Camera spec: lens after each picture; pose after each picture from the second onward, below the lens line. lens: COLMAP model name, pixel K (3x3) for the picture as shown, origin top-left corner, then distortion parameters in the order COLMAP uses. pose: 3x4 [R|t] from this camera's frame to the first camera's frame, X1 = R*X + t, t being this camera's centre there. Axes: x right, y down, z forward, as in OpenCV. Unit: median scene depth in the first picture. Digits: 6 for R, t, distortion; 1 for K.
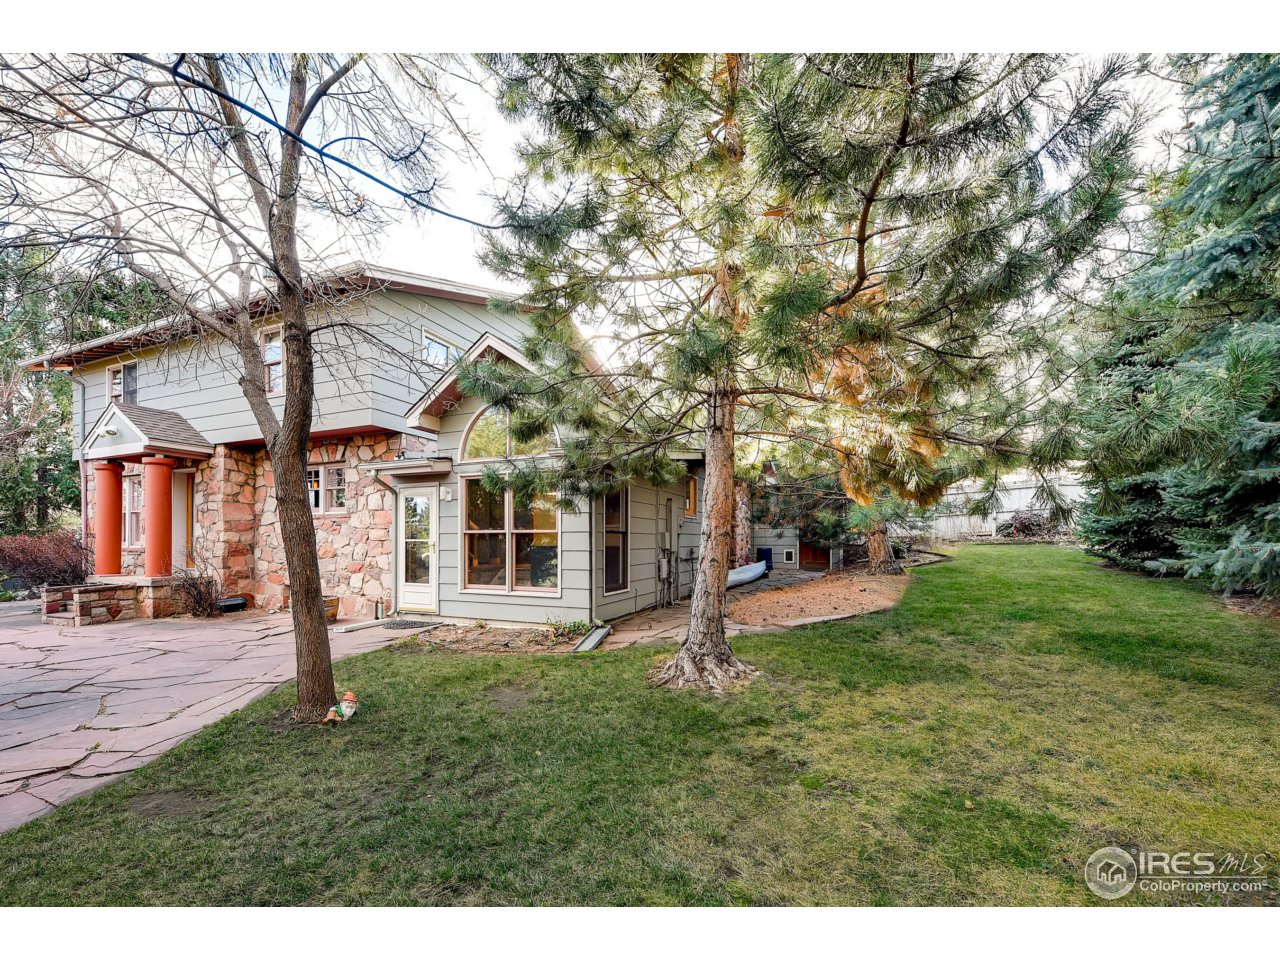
lens RADIAL K [[539.6, 0, 643.8], [0, 539.6, 534.2], [0, 0, 1]] dist [-0.003908, -0.000493]
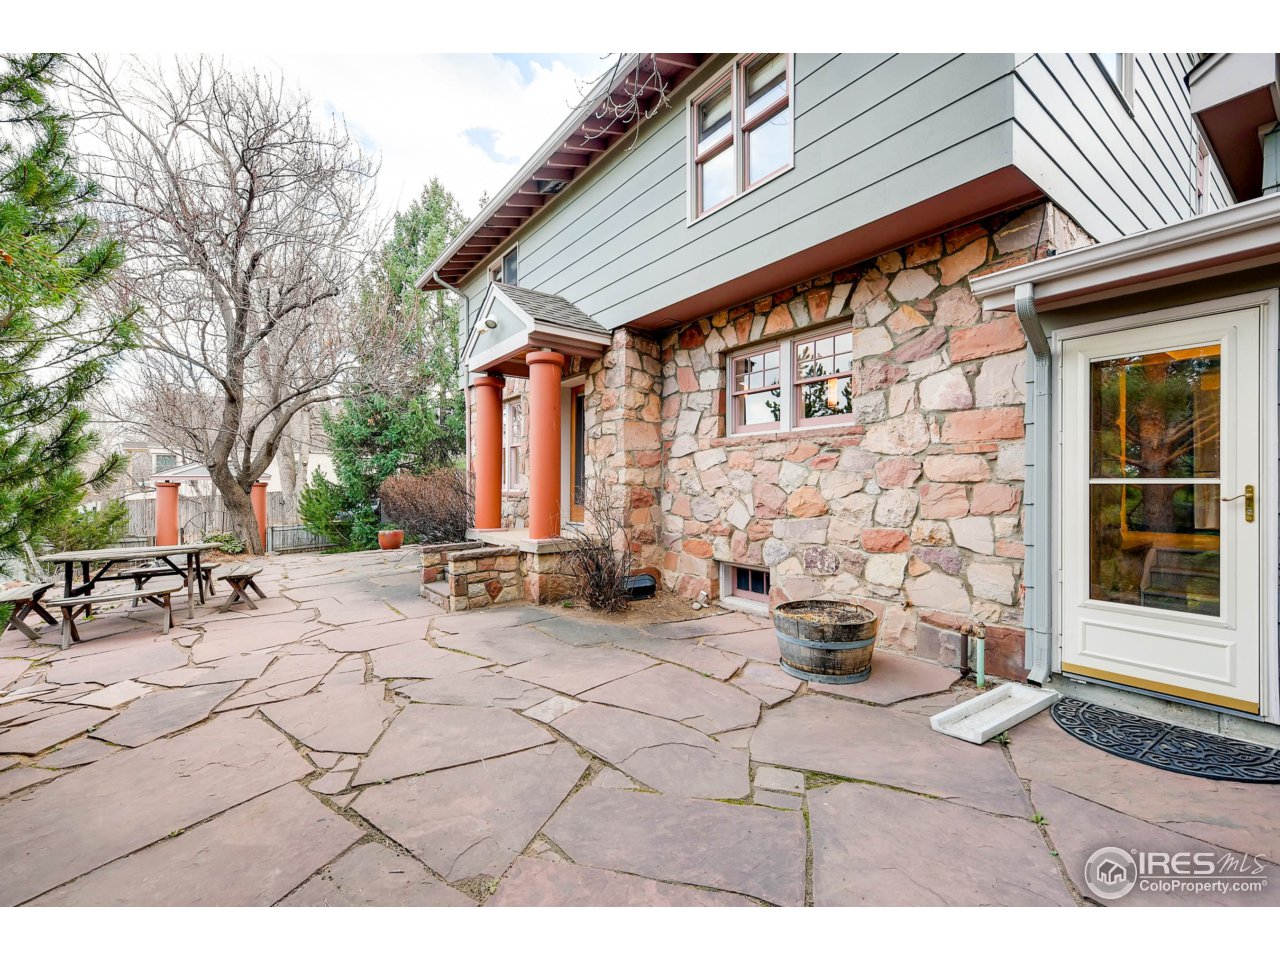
lens RADIAL K [[539.6, 0, 636.0], [0, 539.6, 483.9], [0, 0, 1]] dist [-0.003908, -0.000493]
pose [[0.864869, 0.003970, -0.501982, -0.456434], [-0.000701, 0.999977, 0.006700, 0.009529], [0.501997, -0.005442, 0.864852, 0.467448]]
